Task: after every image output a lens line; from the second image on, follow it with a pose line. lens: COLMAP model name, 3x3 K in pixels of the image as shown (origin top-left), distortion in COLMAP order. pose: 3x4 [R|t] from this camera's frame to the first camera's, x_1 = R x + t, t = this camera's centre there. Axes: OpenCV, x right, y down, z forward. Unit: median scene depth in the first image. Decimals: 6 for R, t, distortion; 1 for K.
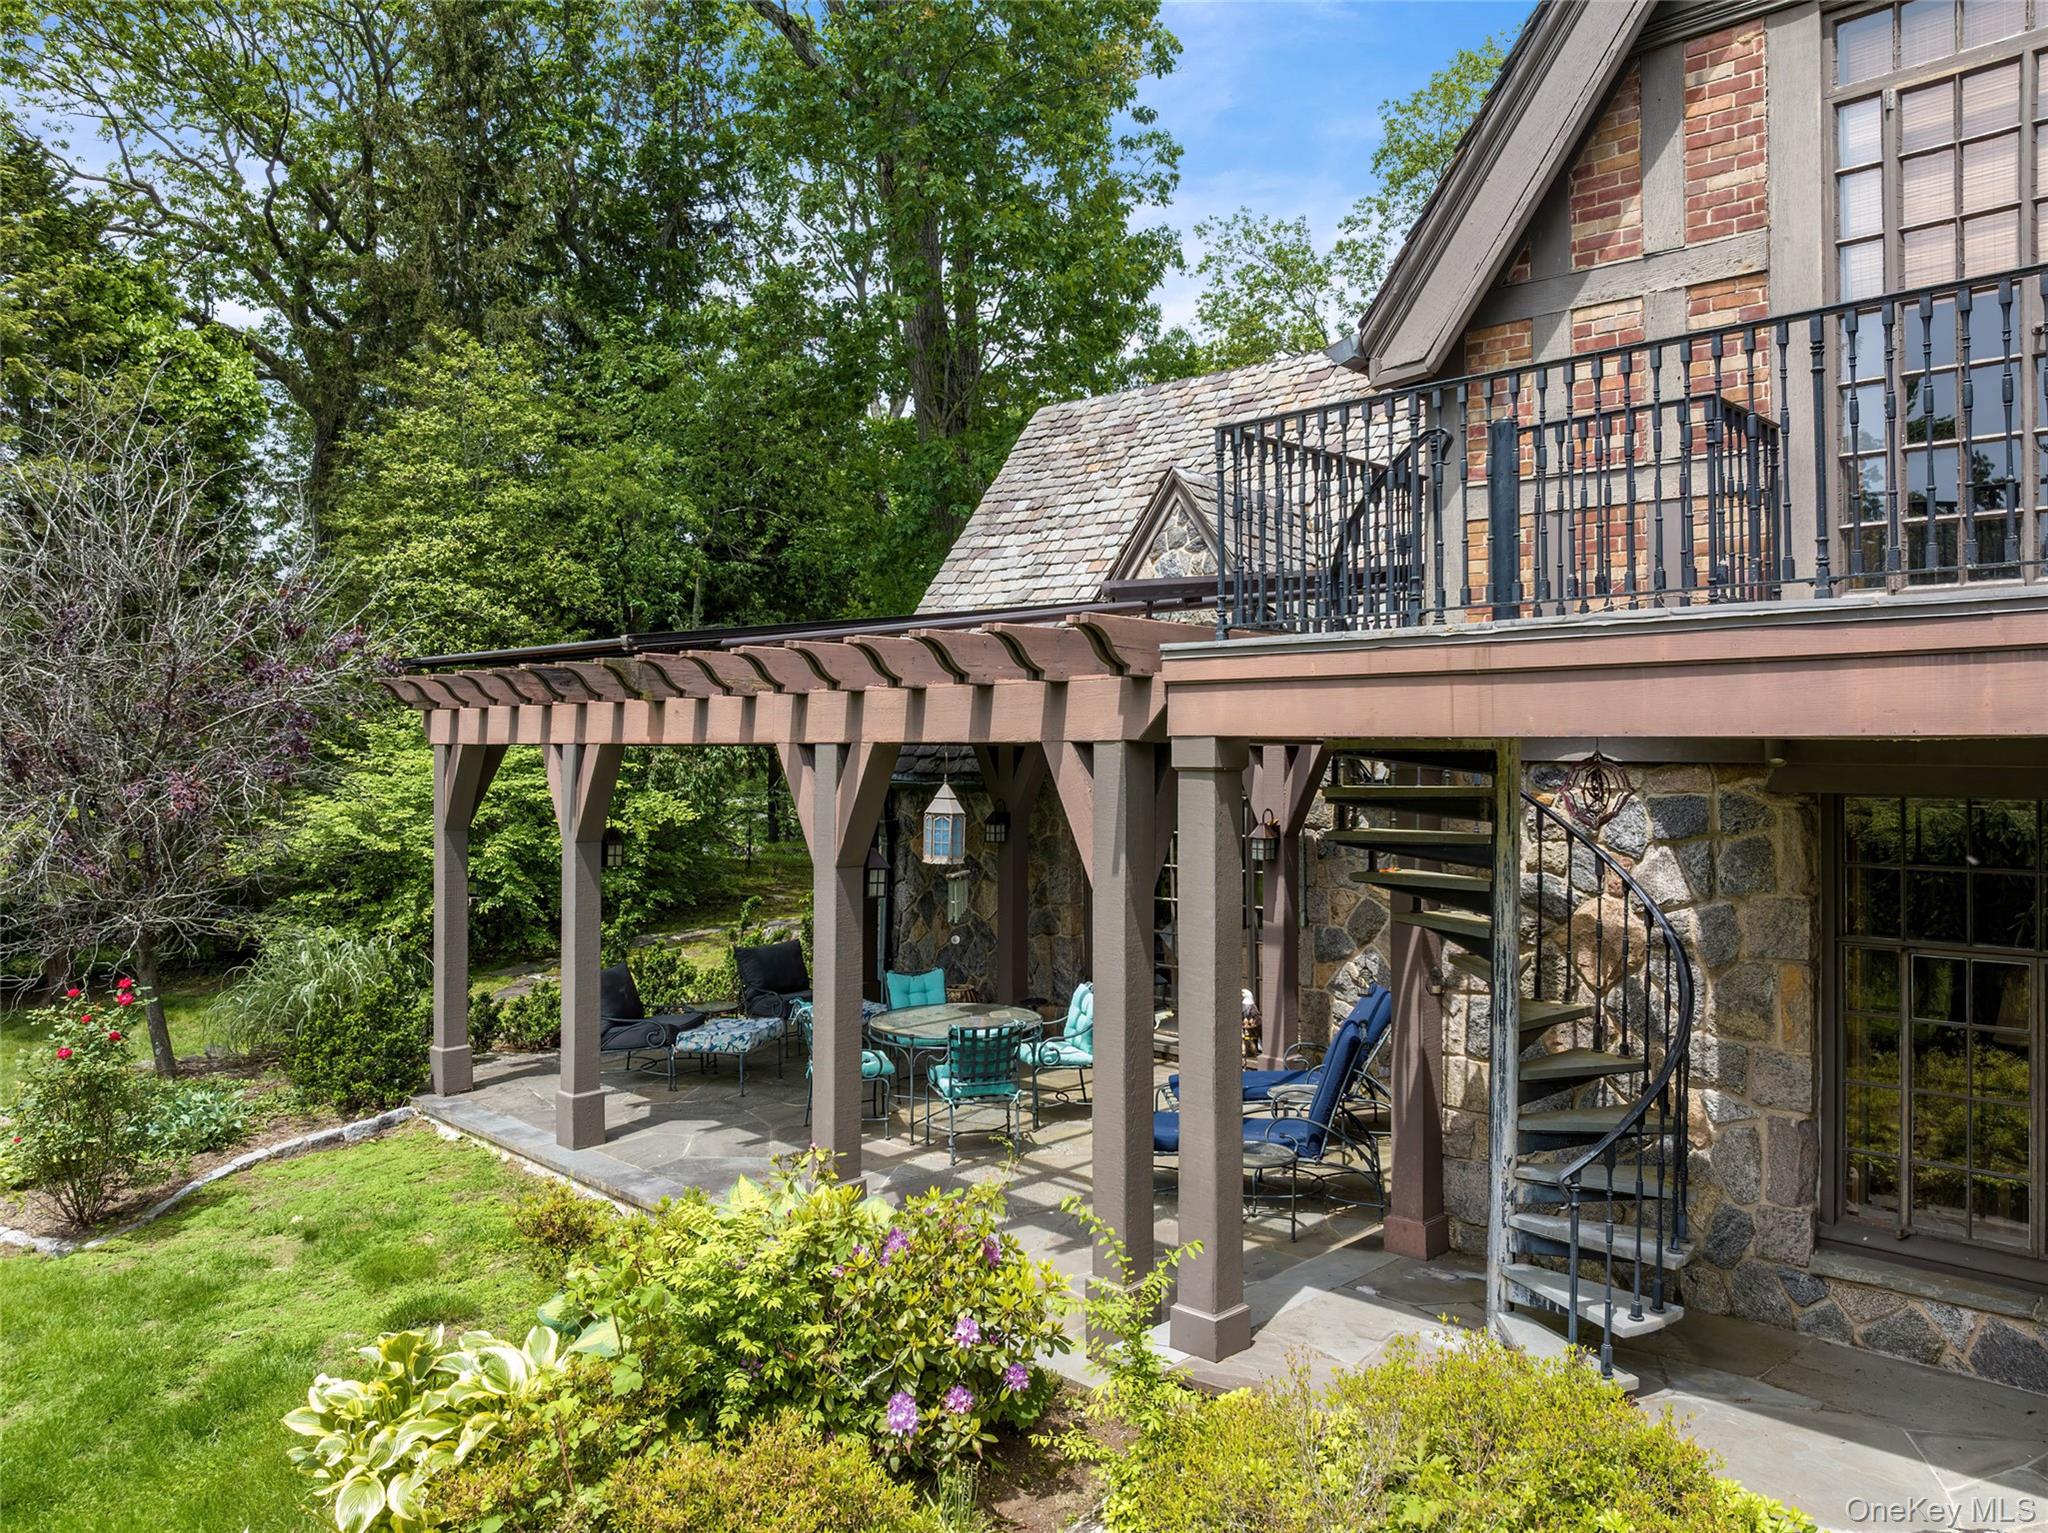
lens RADIAL K [[1452.2, 0, 1011.7], [0, 1452.2, 753.6], [0, 0, 1]] dist [-0.008431, -0.052785]
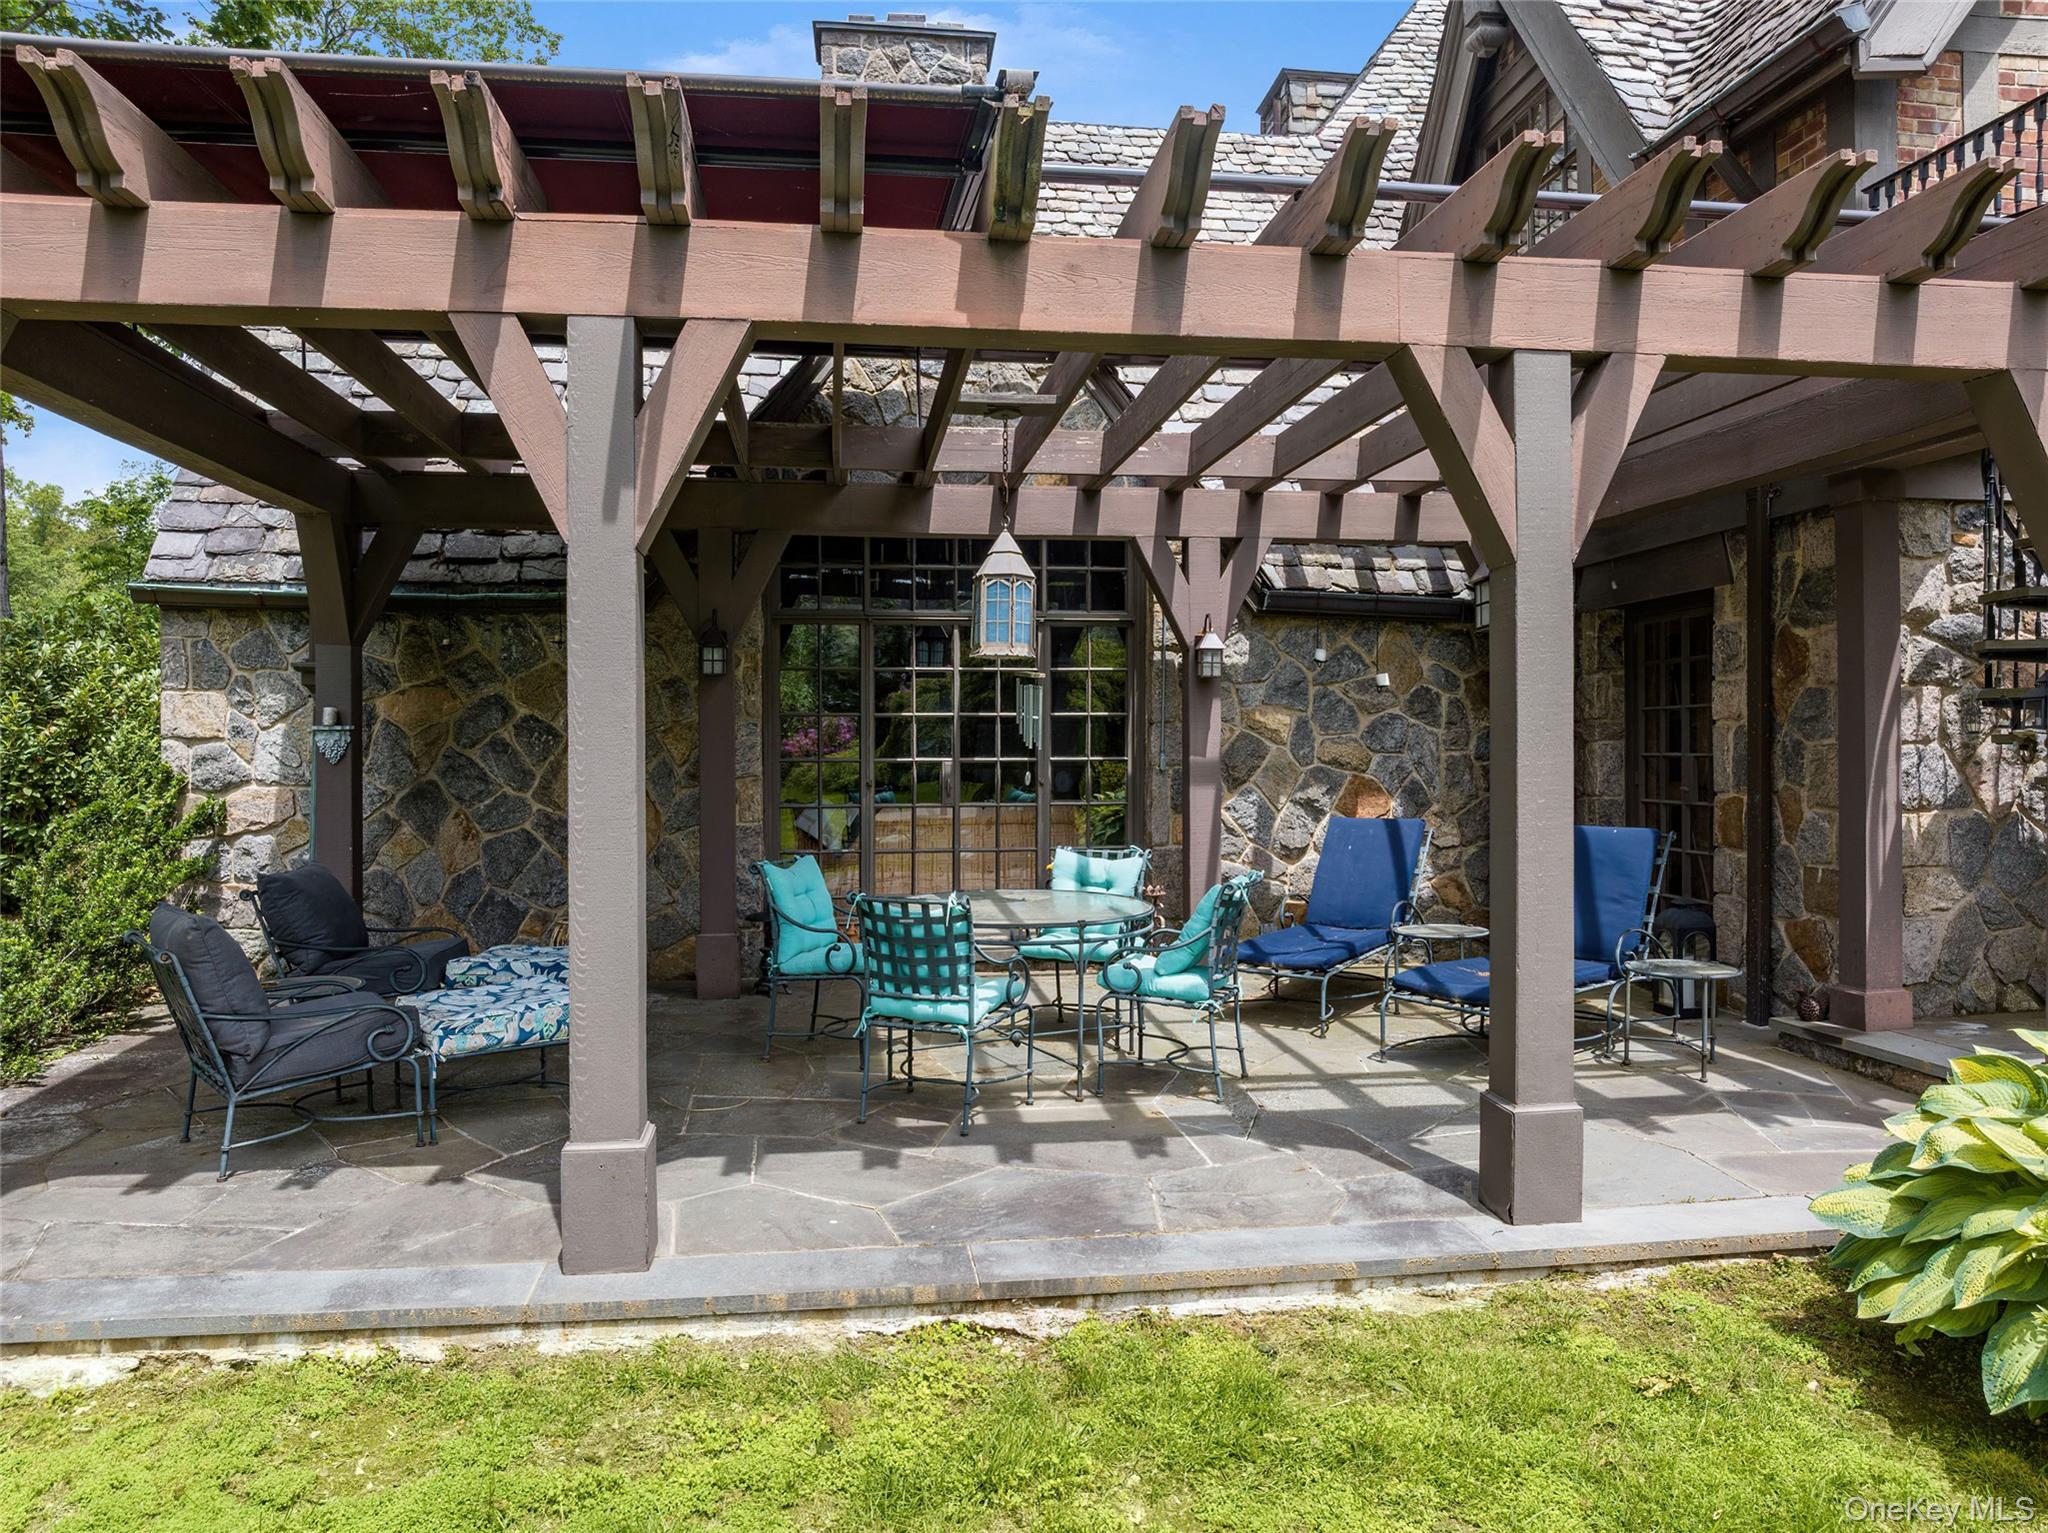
lens RADIAL K [[1435.8, 0, 1024.0], [0, 1435.8, 766.5], [0, 0, 1]] dist [0.000135, 0.002835]
pose [[0.586210, -0.013612, 0.810045, -0.702380], [0.003307, 0.999891, 0.014408, 0.146721], [-0.810152, -0.005767, 0.586191, 0.810856]]
